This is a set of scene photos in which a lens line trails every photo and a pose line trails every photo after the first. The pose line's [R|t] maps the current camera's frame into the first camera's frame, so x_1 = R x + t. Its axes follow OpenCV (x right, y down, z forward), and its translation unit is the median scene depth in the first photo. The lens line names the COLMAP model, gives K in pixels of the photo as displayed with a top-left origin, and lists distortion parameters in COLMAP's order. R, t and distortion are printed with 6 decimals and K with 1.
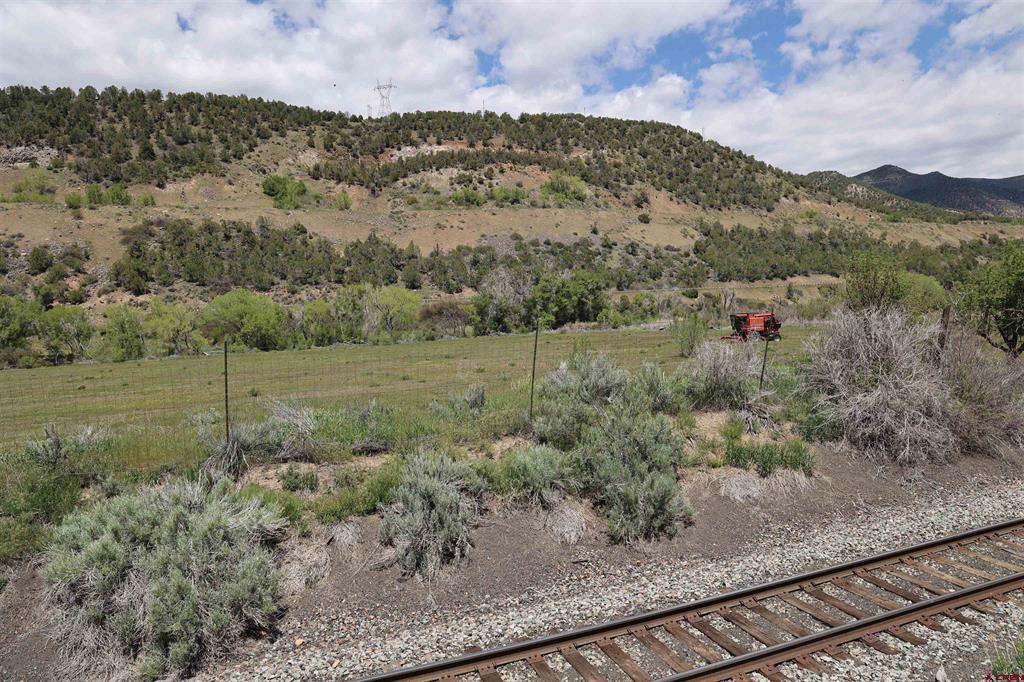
lens RADIAL K [[712.5, 0, 533.1], [0, 712.5, 340.4], [0, 0, 1]] dist [-0.069156, 0.043843]
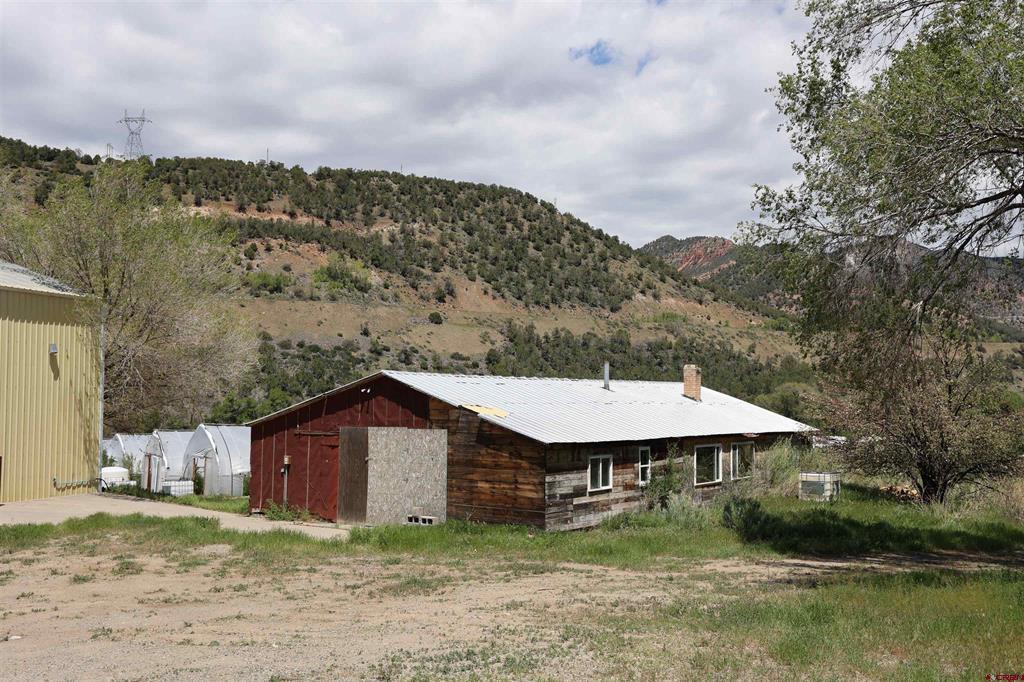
lens RADIAL K [[1059.7, 0, 505.2], [0, 1059.7, 340.6], [0, 0, 1]] dist [0.085420, 0.000000]
pose [[0.993763, 0.044524, 0.102241, 0.115429], [-0.032036, 0.992173, -0.120690, -0.000397], [-0.106814, 0.116662, 0.987411, -0.222297]]
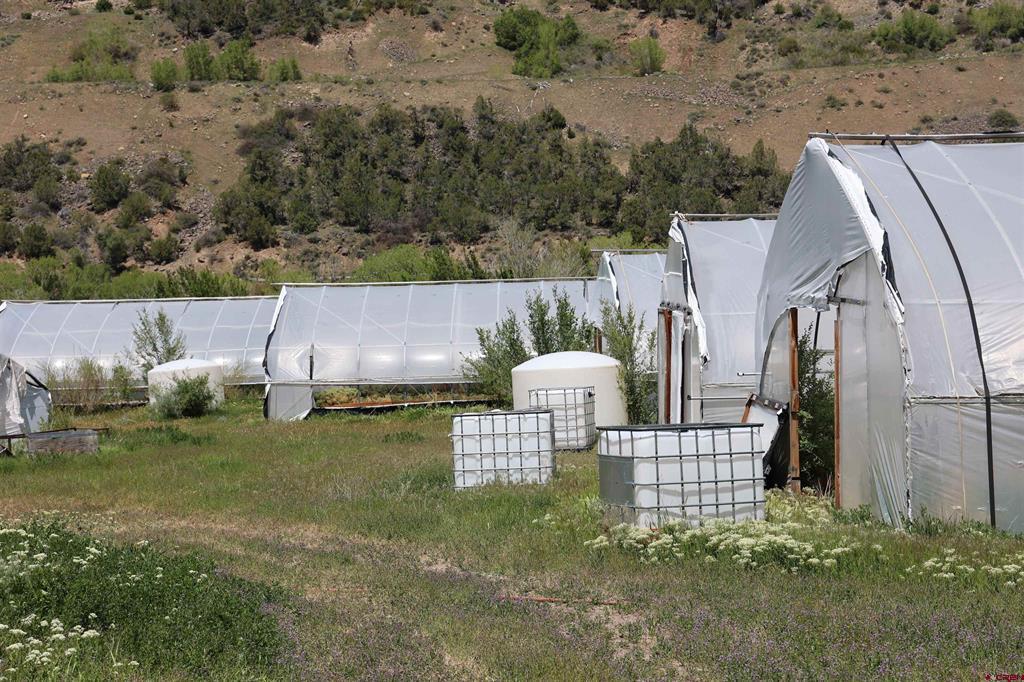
lens RADIAL K [[1690.1, 0, 511.6], [0, 1690.1, 337.9], [0, 0, 1]] dist [0.257361, 0.000000]
pose [[0.923961, 0.023688, -0.381752, 0.101901], [-0.024755, 0.999691, 0.002117, 0.000097], [0.381684, 0.007495, 0.924262, -0.132151]]
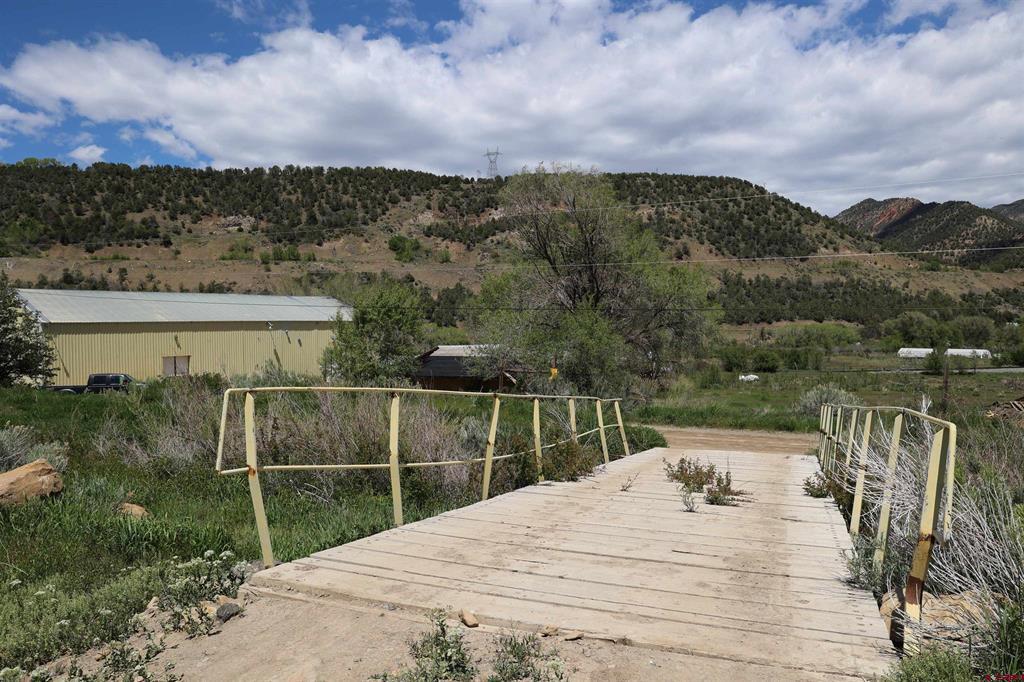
lens RADIAL K [[712.5, 0, 515.5], [0, 712.5, 338.4], [0, 0, 1]] dist [-0.069156, 0.043843]
pose [[0.976387, 0.033464, -0.213419, 0.159194], [-0.040447, 0.998777, -0.028438, -0.004298], [0.212207, 0.036399, 0.976547, -0.294511]]
